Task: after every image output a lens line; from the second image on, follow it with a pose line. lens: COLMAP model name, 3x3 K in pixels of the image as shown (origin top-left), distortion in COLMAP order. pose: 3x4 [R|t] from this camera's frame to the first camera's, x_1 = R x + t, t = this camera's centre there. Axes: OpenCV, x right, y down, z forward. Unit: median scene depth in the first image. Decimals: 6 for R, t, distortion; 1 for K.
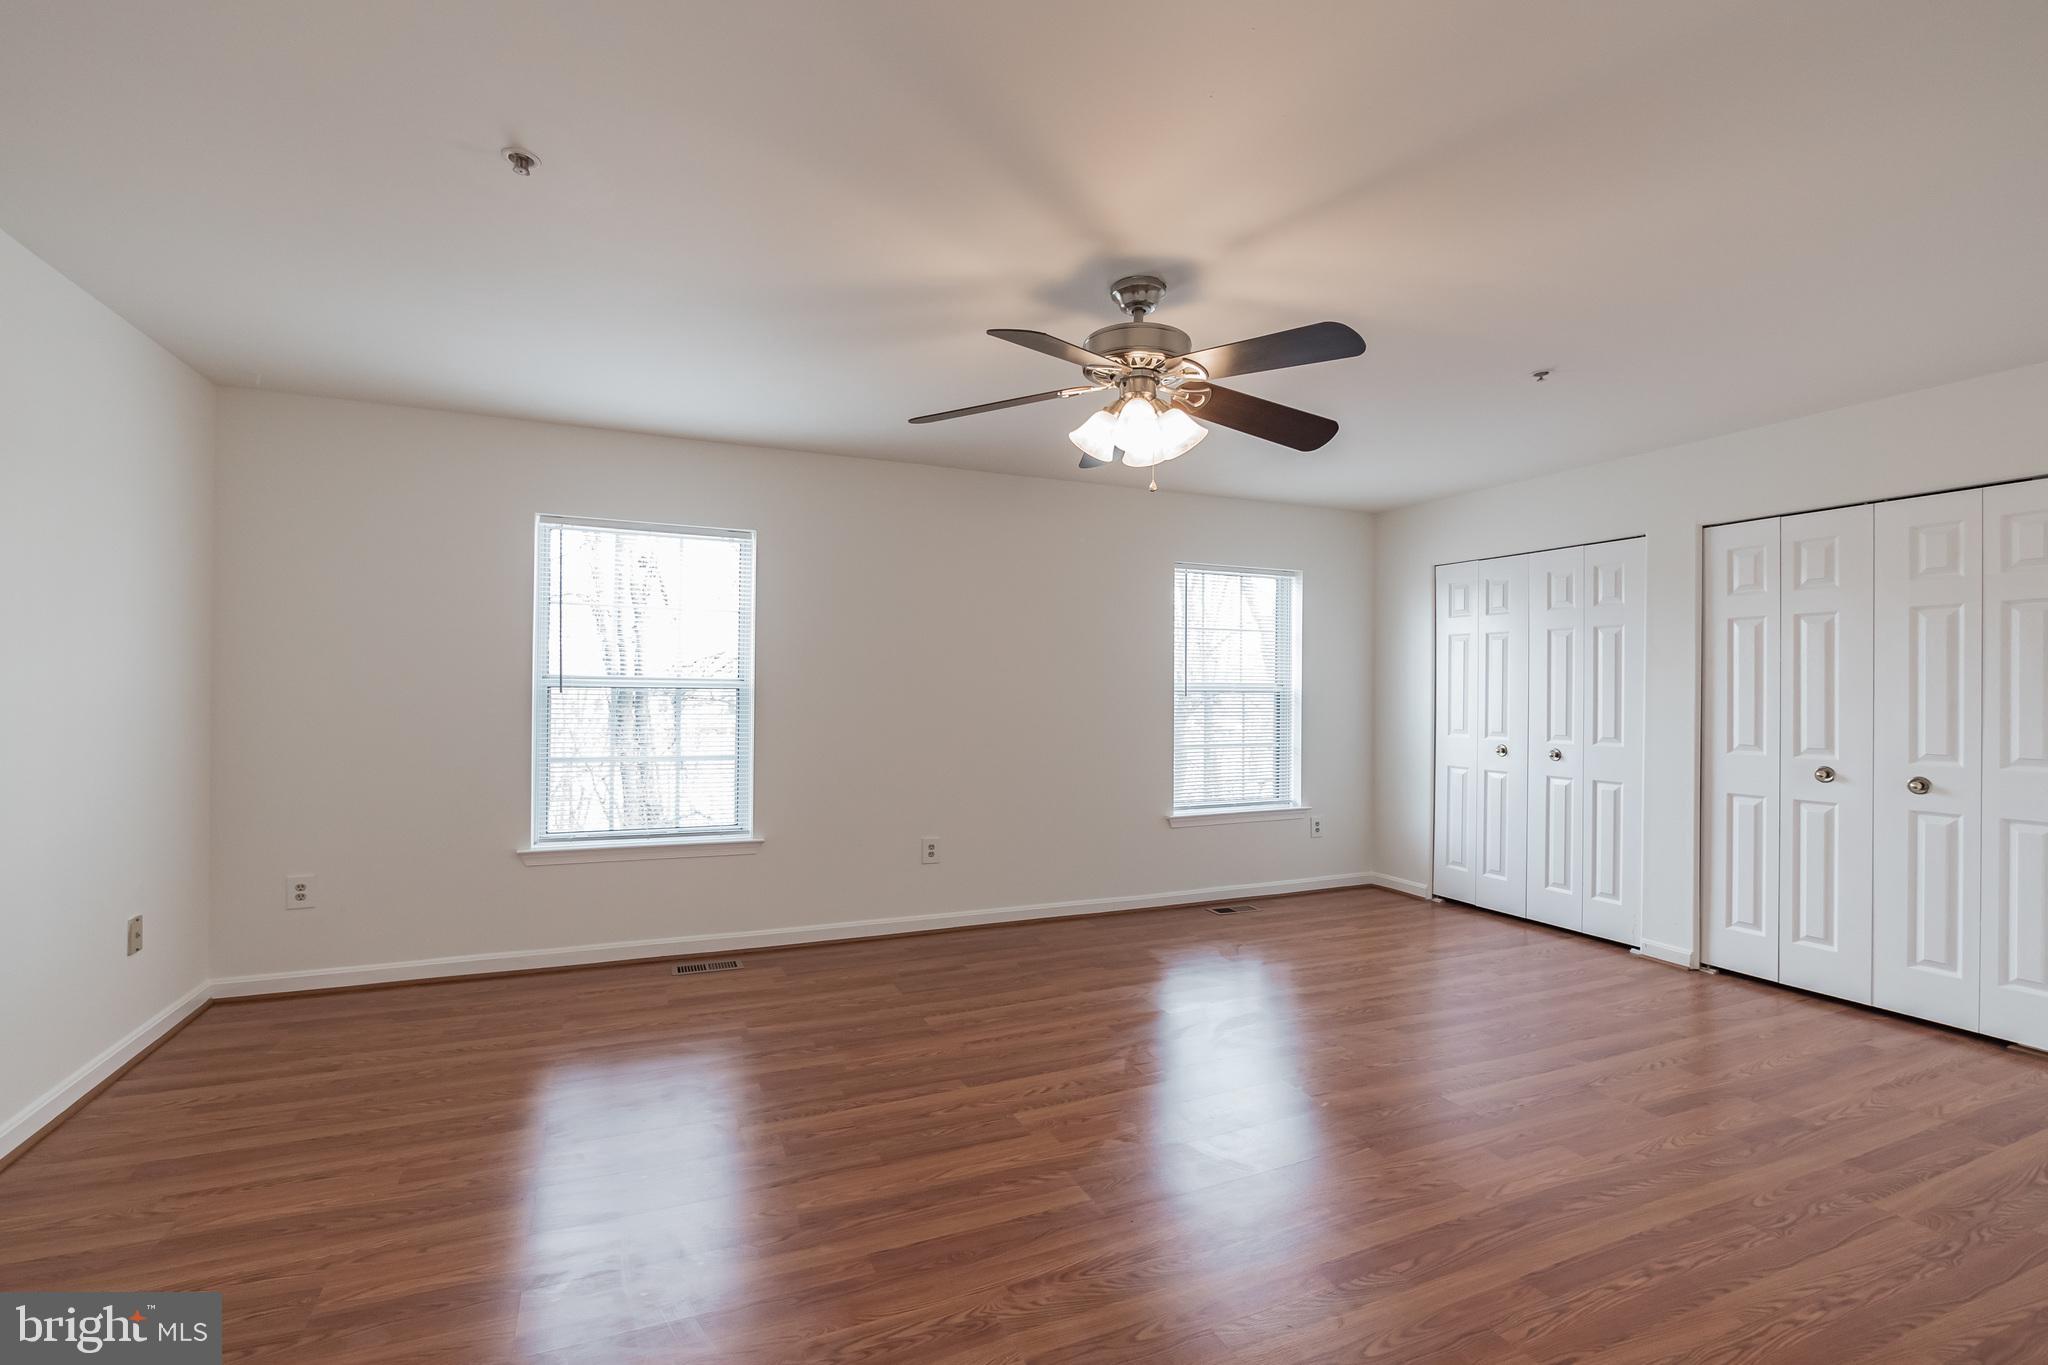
lens RADIAL K [[897.0, 0, 1061.8], [0, 897.0, 678.9], [0, 0, 1]] dist [-0.019612, 0.000014]
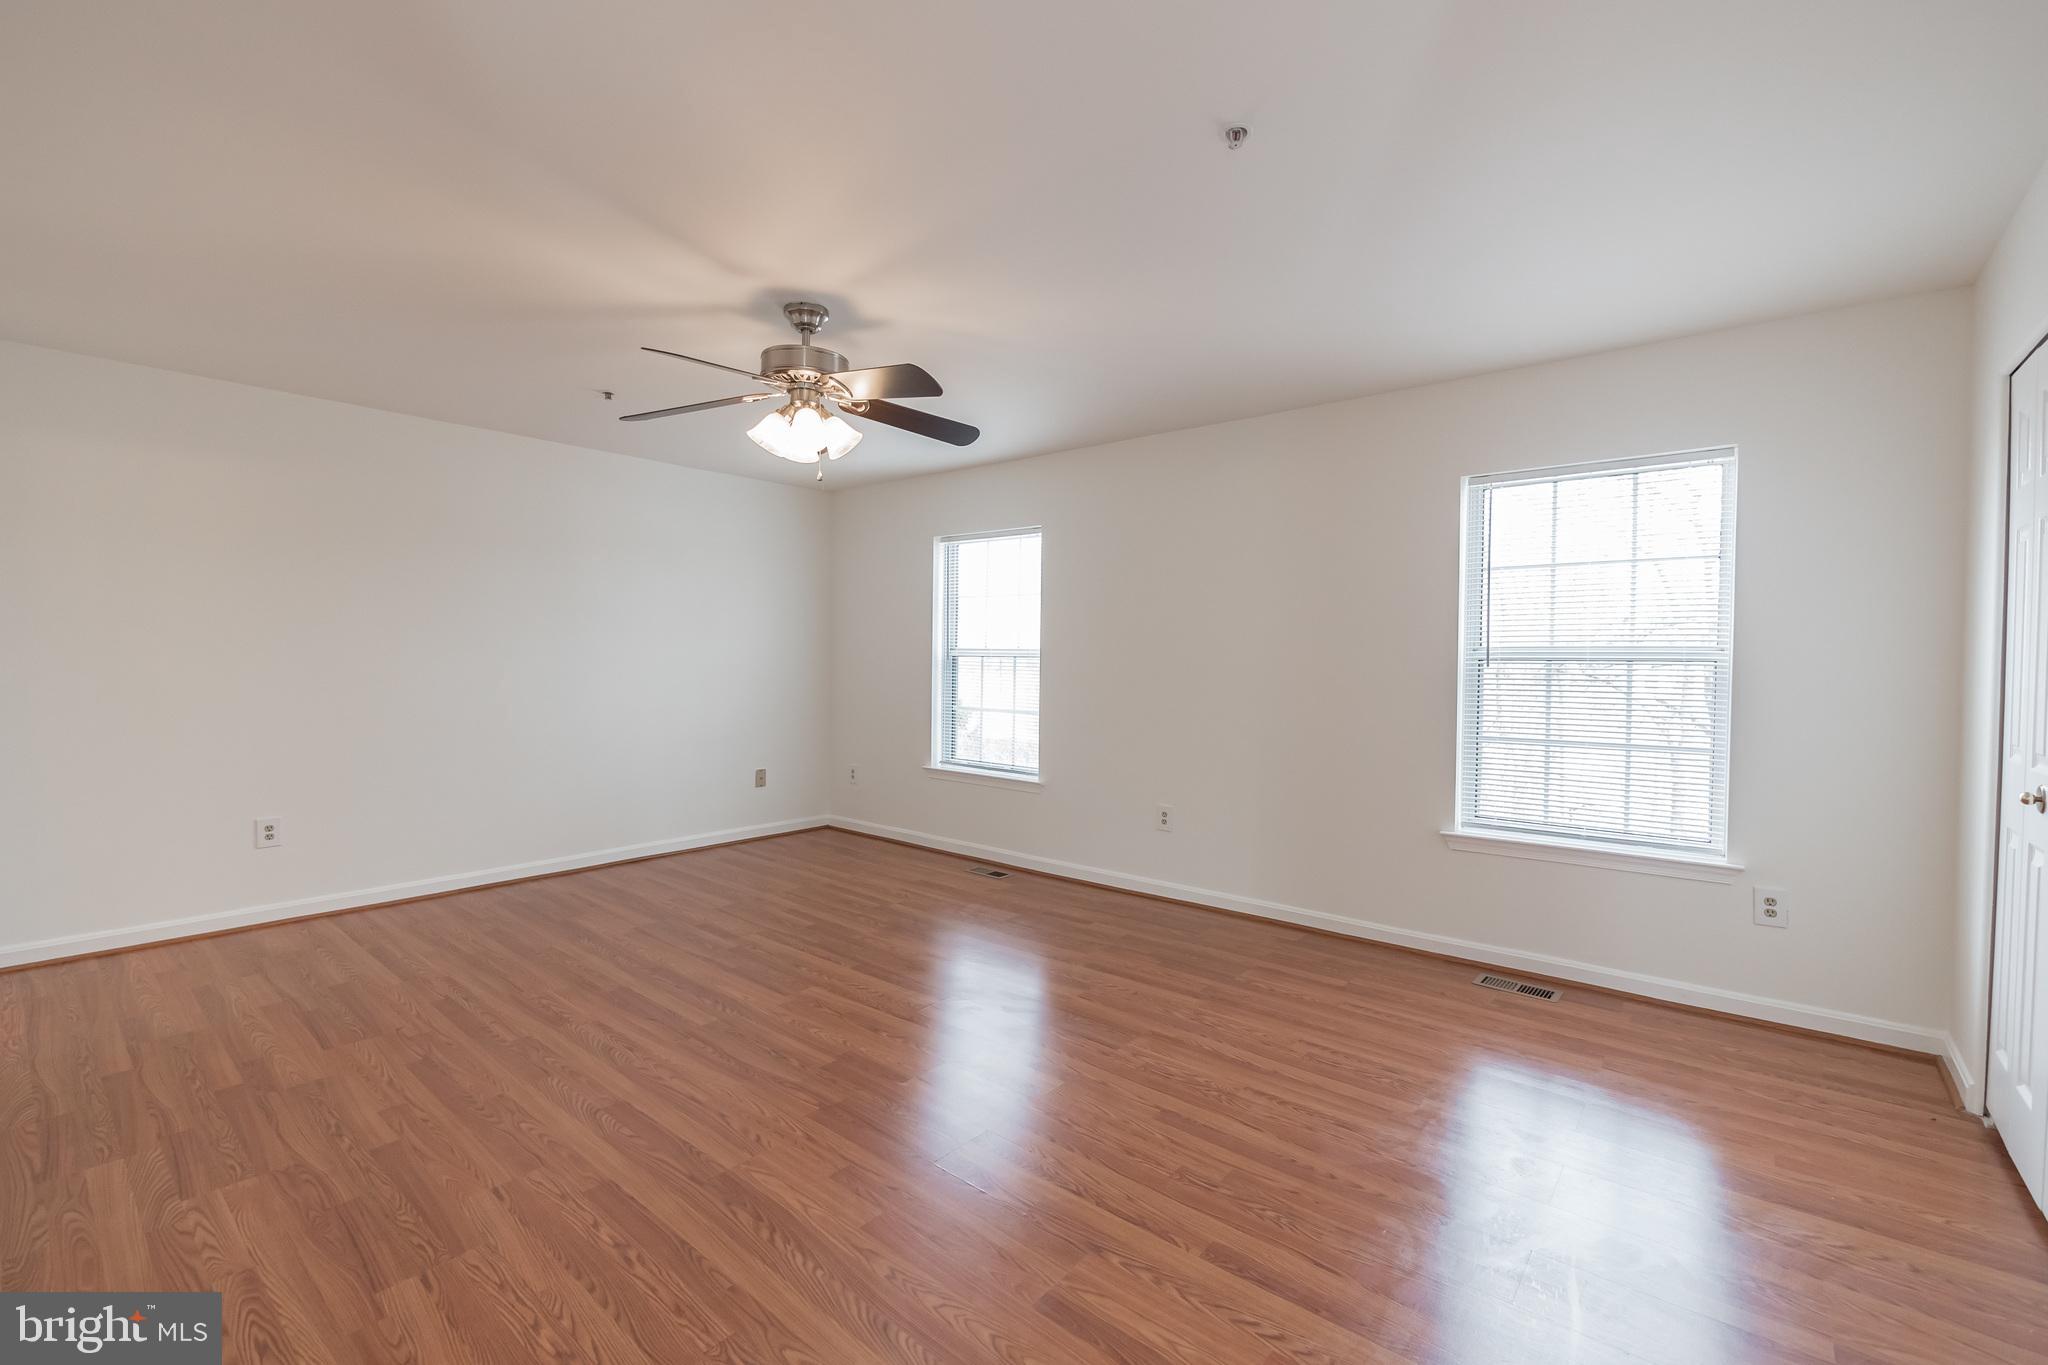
lens RADIAL K [[1036.5, 0, 1024.0], [0, 1036.5, 682.5], [0, 0, 1]] dist [0.082362, -0.000368]
pose [[0.389456, 0.014172, -0.920936, 0.917340], [0.011435, 0.999730, 0.020221, 0.017507], [0.920974, -0.018406, 0.389189, 0.442279]]
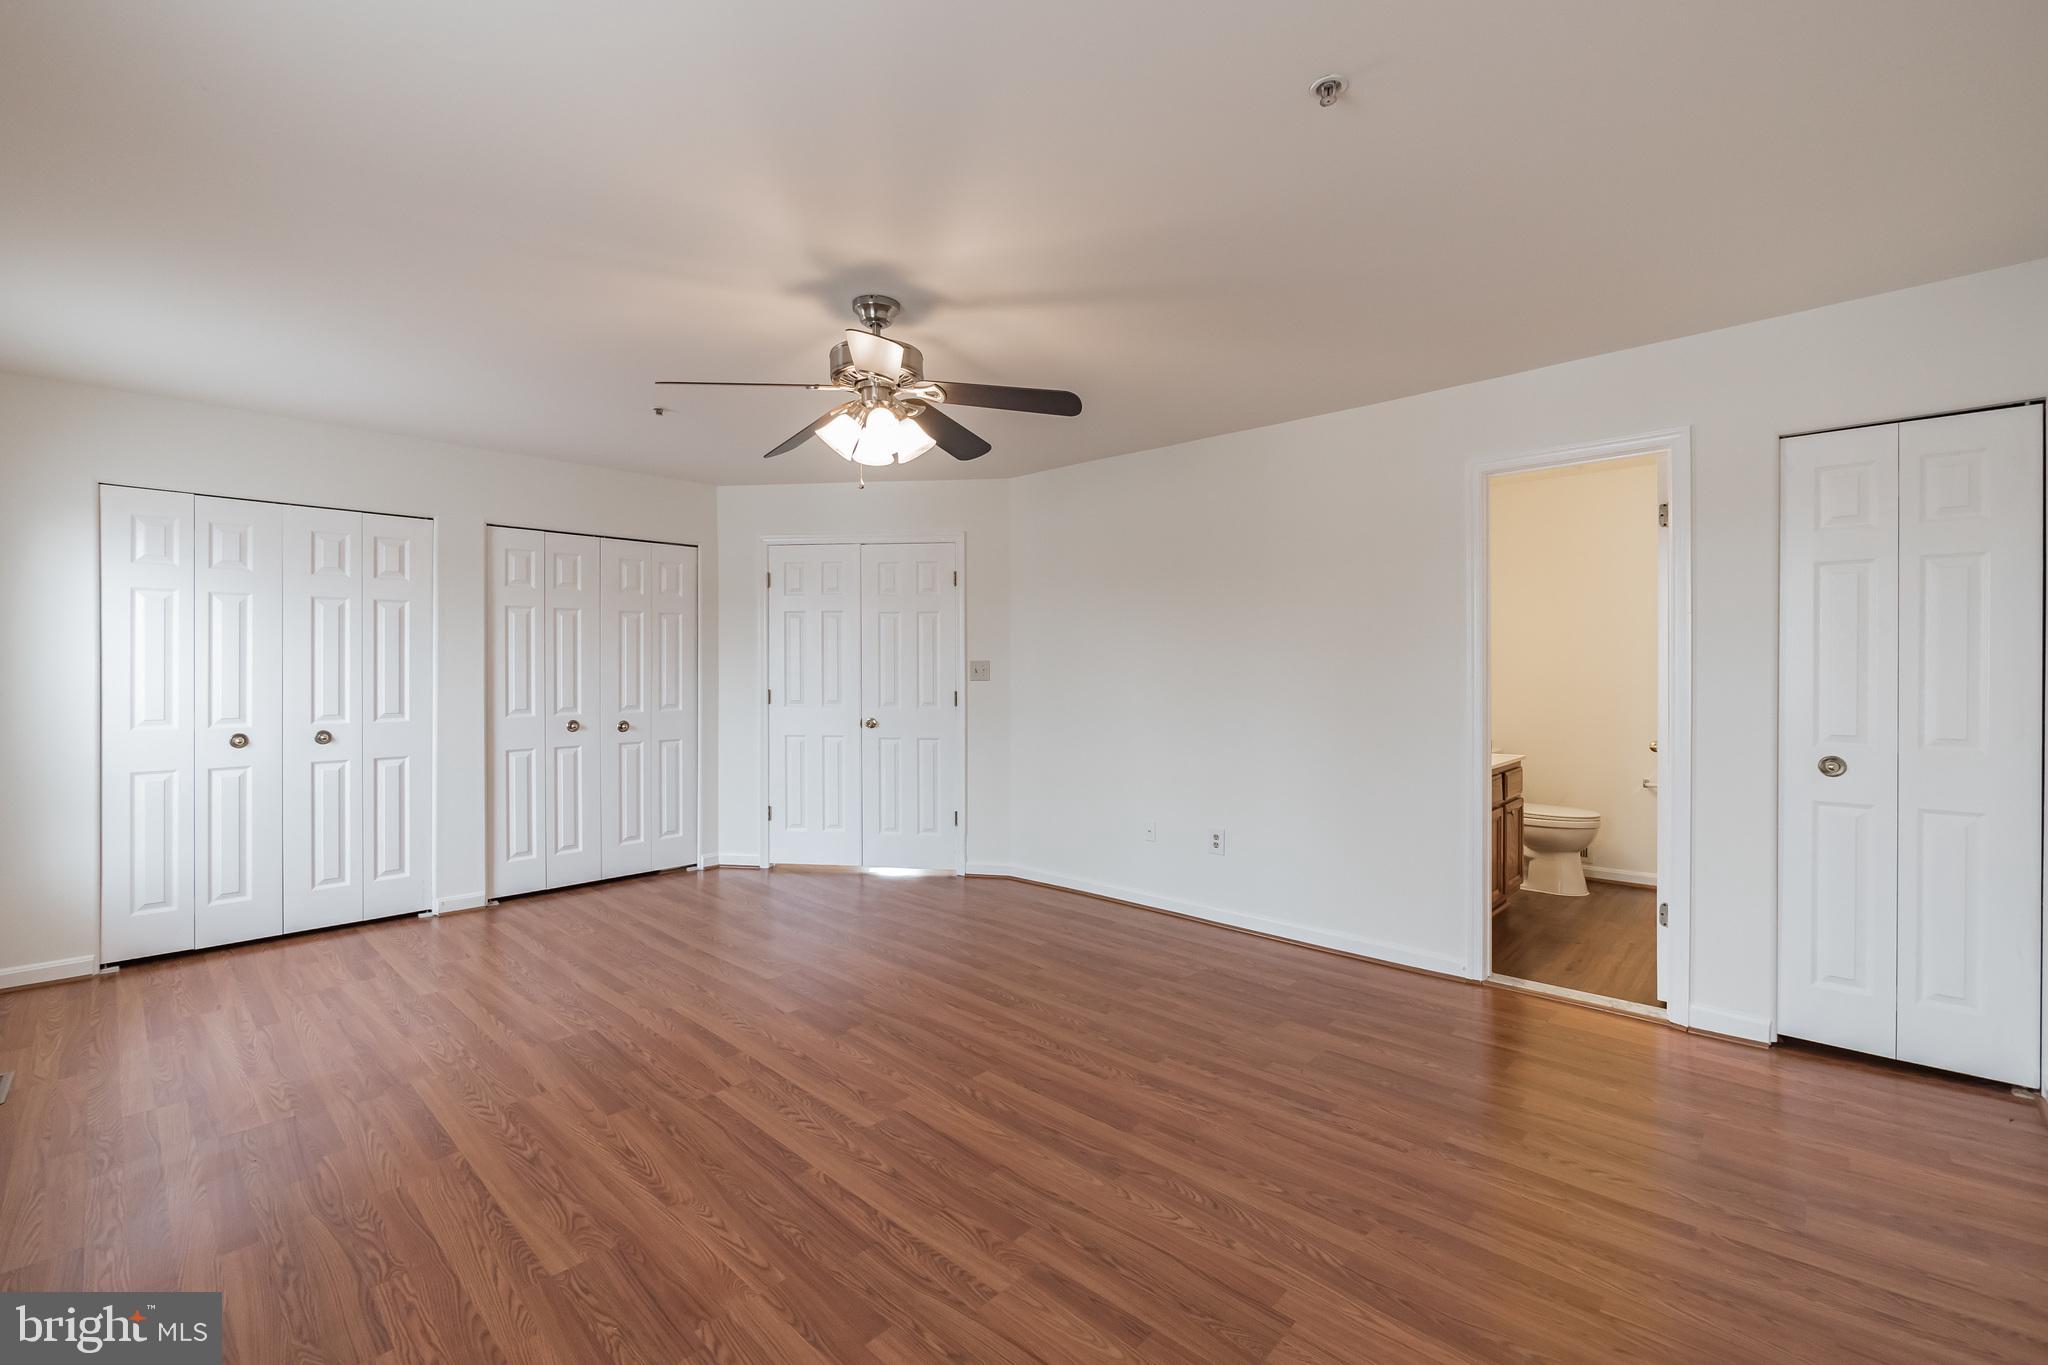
lens RADIAL K [[897.0, 0, 1061.8], [0, 897.0, 678.9], [0, 0, 1]] dist [-0.019612, 0.000014]
pose [[-0.403654, -0.021622, 0.914656, -0.620968], [-0.013569, 0.999752, 0.017646, -0.000233], [-0.914811, -0.005288, -0.403847, 0.755446]]
